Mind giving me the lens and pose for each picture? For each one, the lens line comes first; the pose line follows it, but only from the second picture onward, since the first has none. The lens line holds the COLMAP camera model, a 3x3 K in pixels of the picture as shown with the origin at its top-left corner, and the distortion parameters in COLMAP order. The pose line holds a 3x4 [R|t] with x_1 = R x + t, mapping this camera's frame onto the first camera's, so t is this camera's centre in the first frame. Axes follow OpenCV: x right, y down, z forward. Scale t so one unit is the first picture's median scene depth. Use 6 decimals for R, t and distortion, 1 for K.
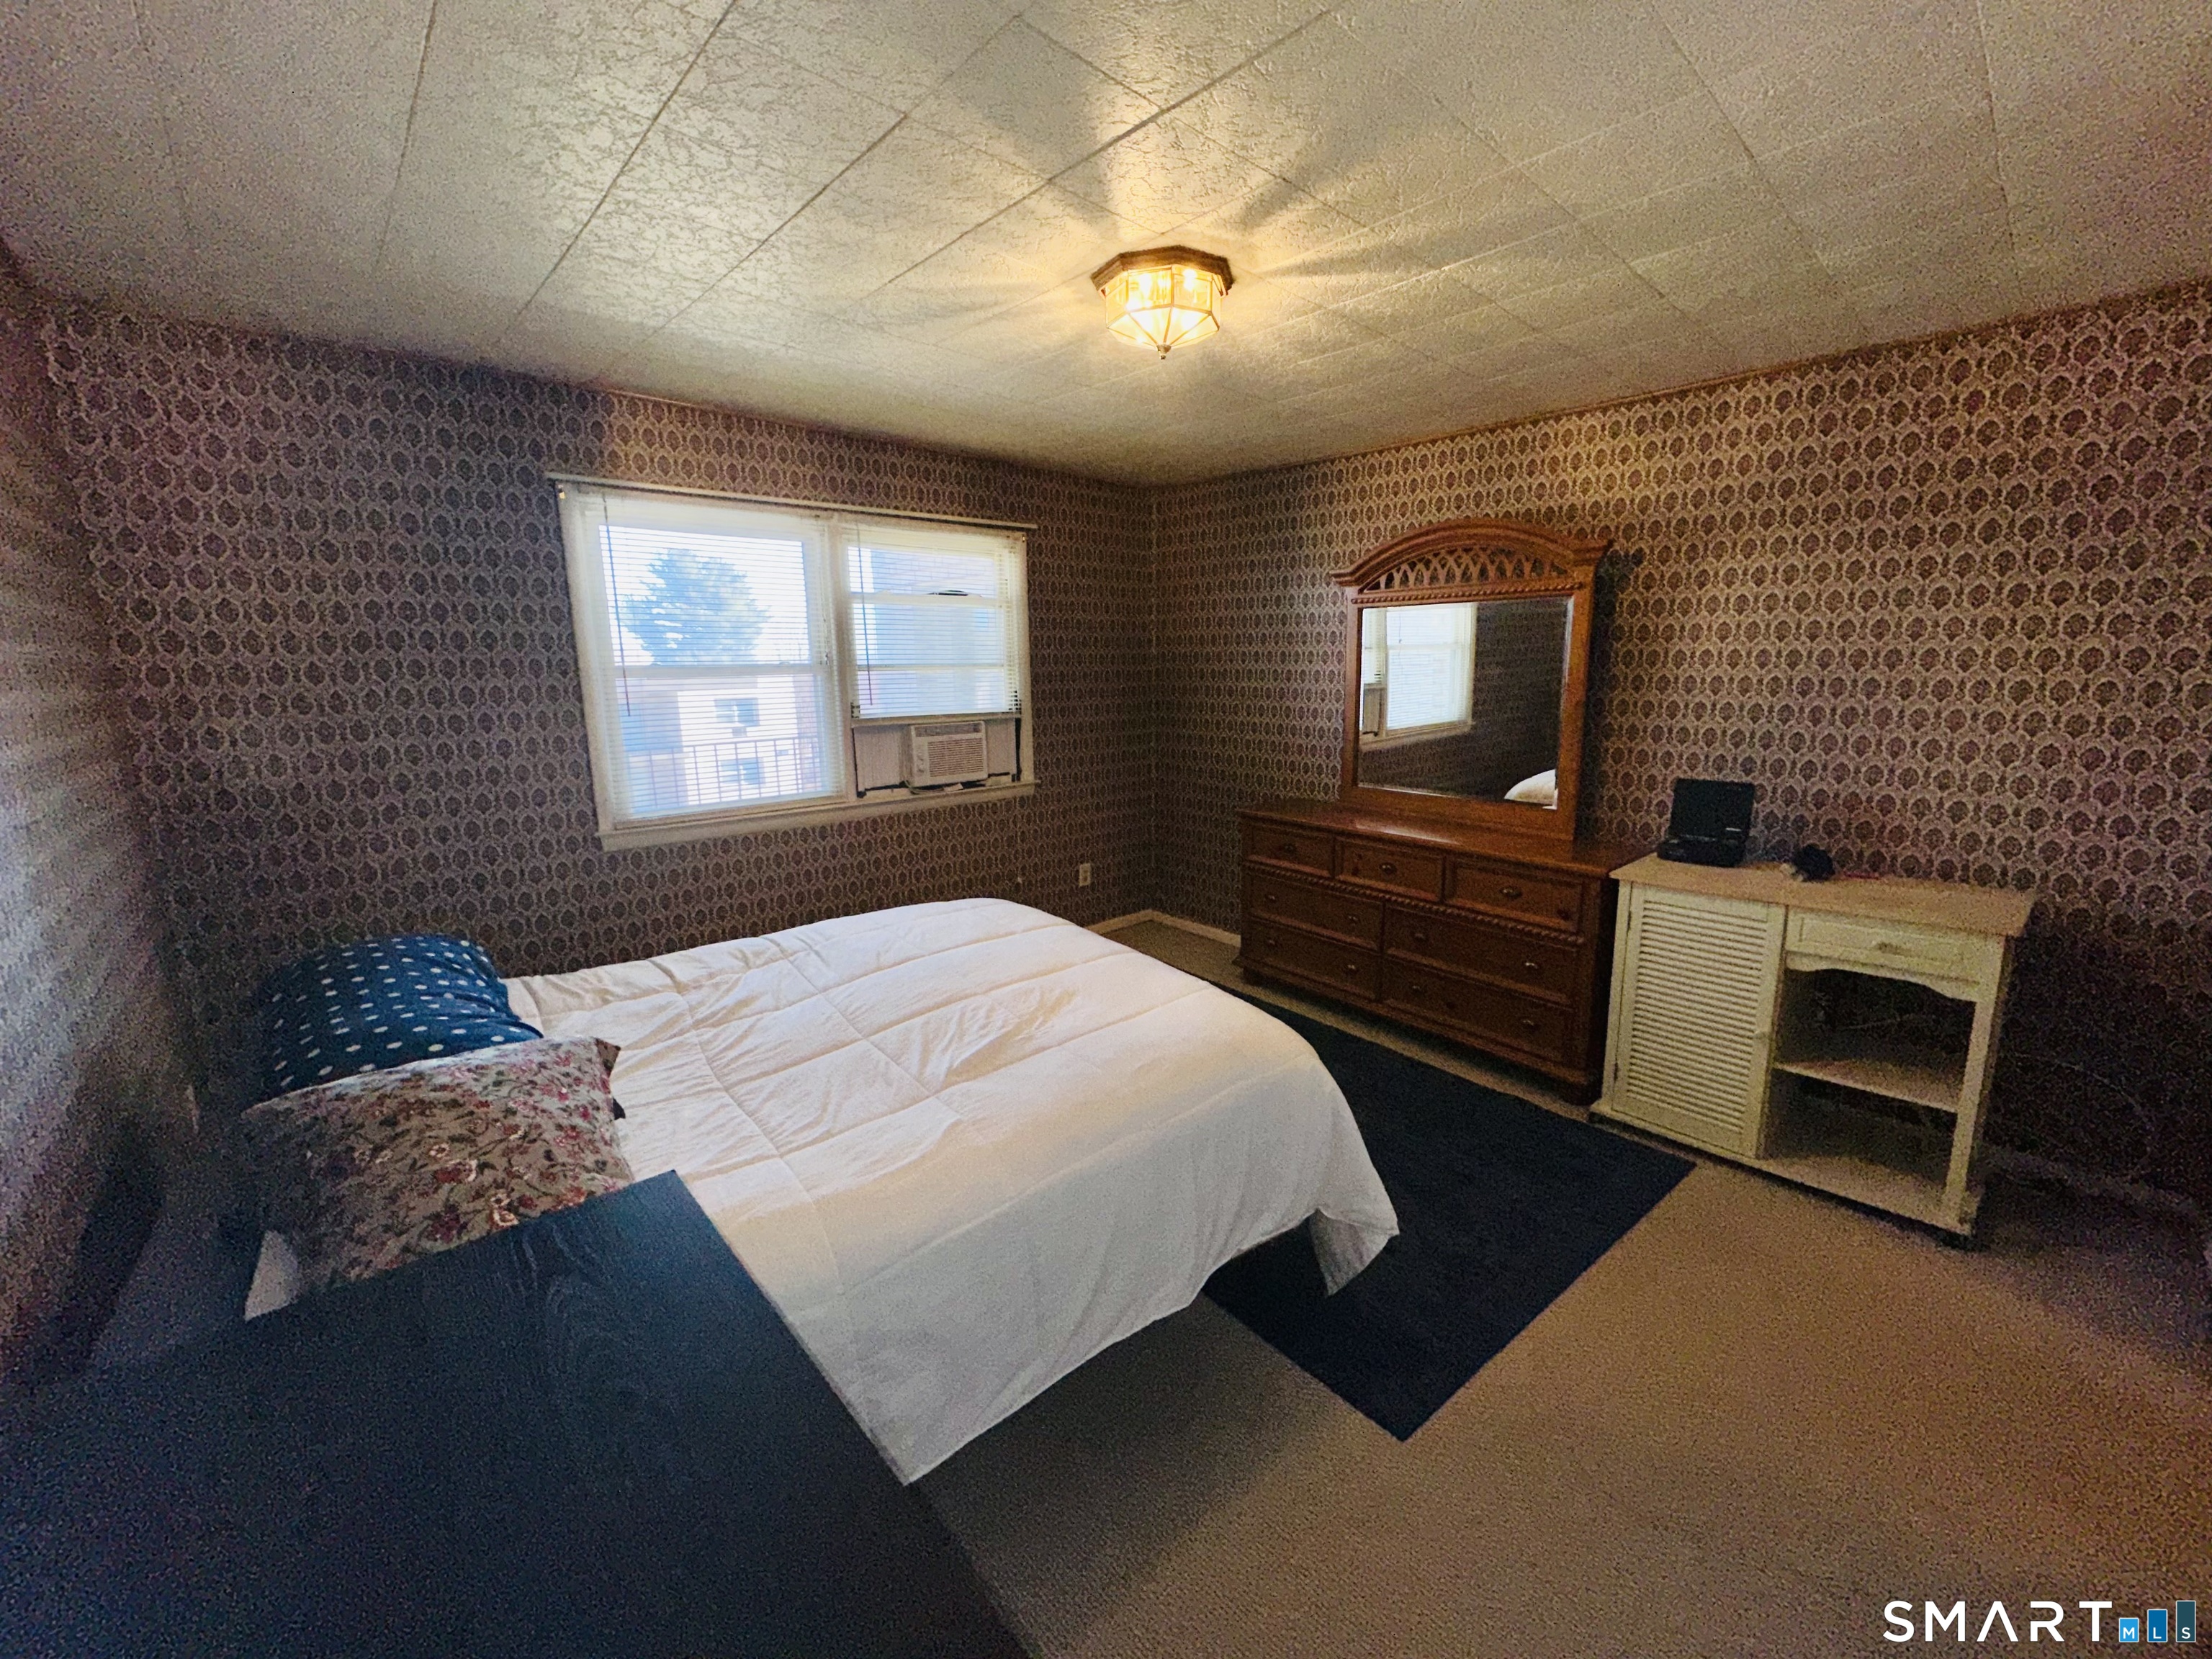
lens RADIAL K [[884.6, 0, 1092.1], [0, 884.6, 820.7], [0, 0, 1]] dist [0.000241, 0.000434]
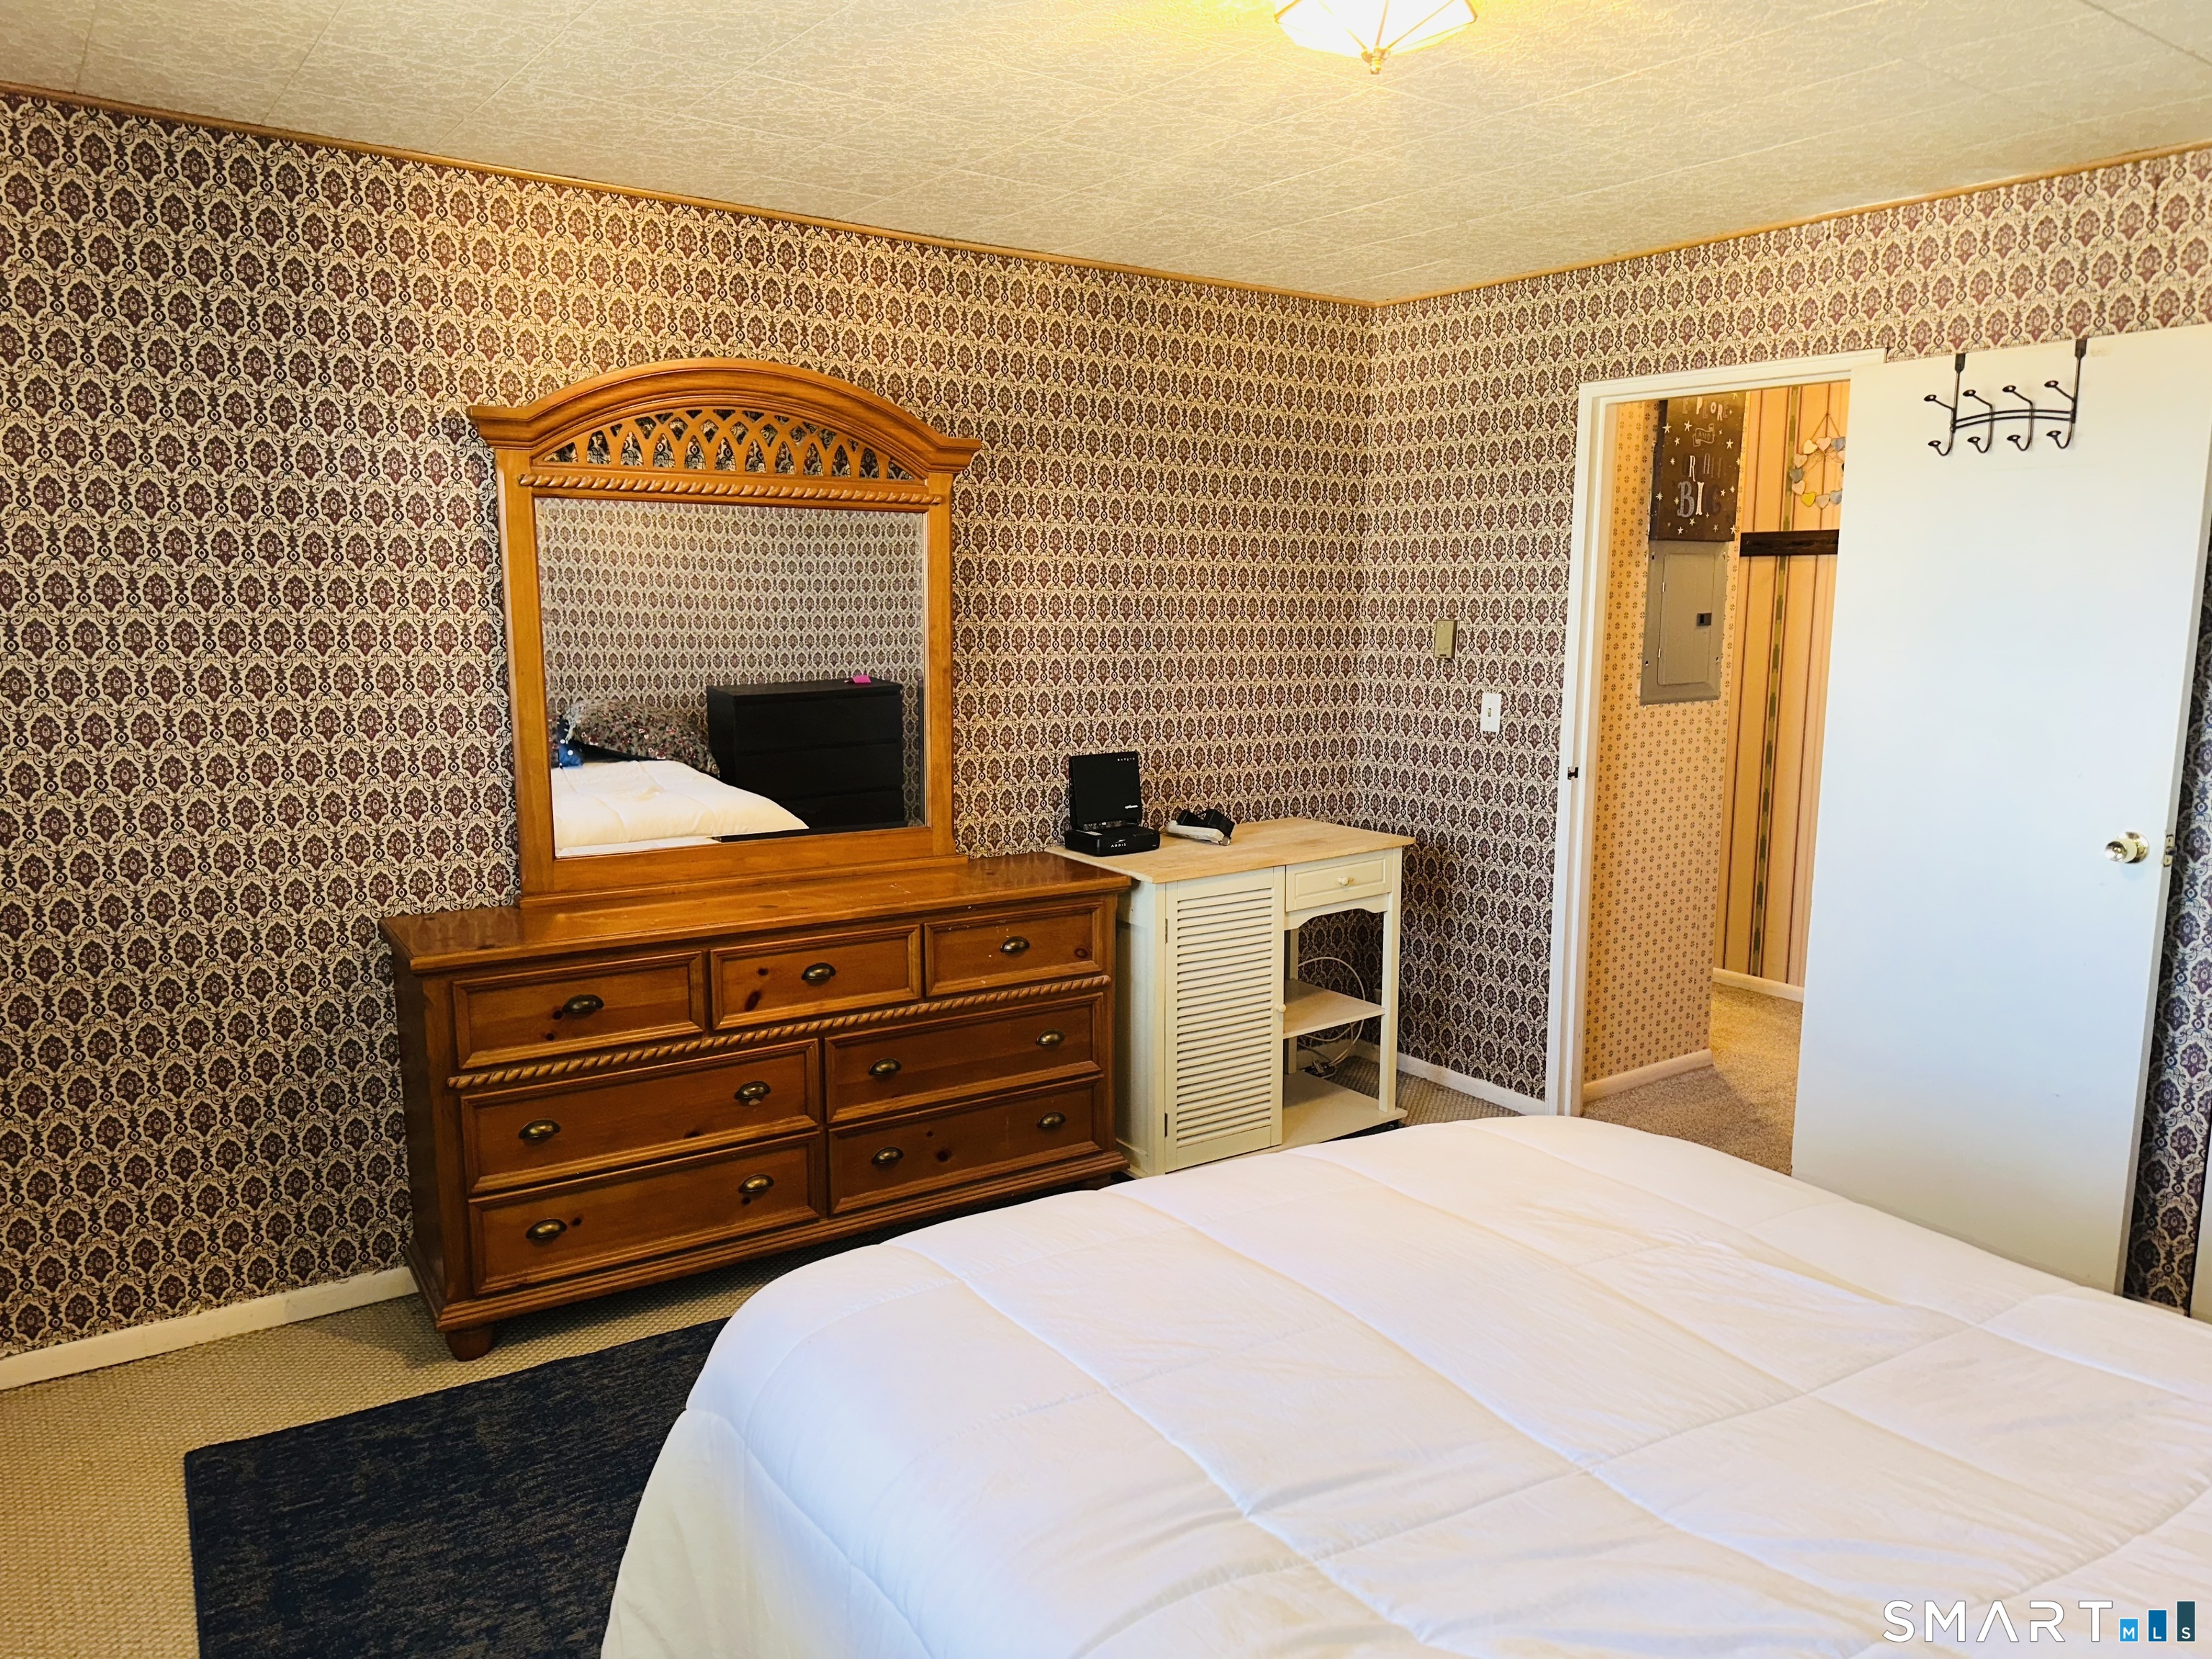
lens RADIAL K [[1560.0, 0, 1126.5], [0, 1560.0, 844.9], [0, 0, 1]] dist [0.051350, -0.058665]
pose [[0.082988, -0.150607, 0.985104, -0.572156], [0.175959, 0.975198, 0.134269, -0.118349], [-0.980893, 0.162195, 0.107430, 0.648836]]
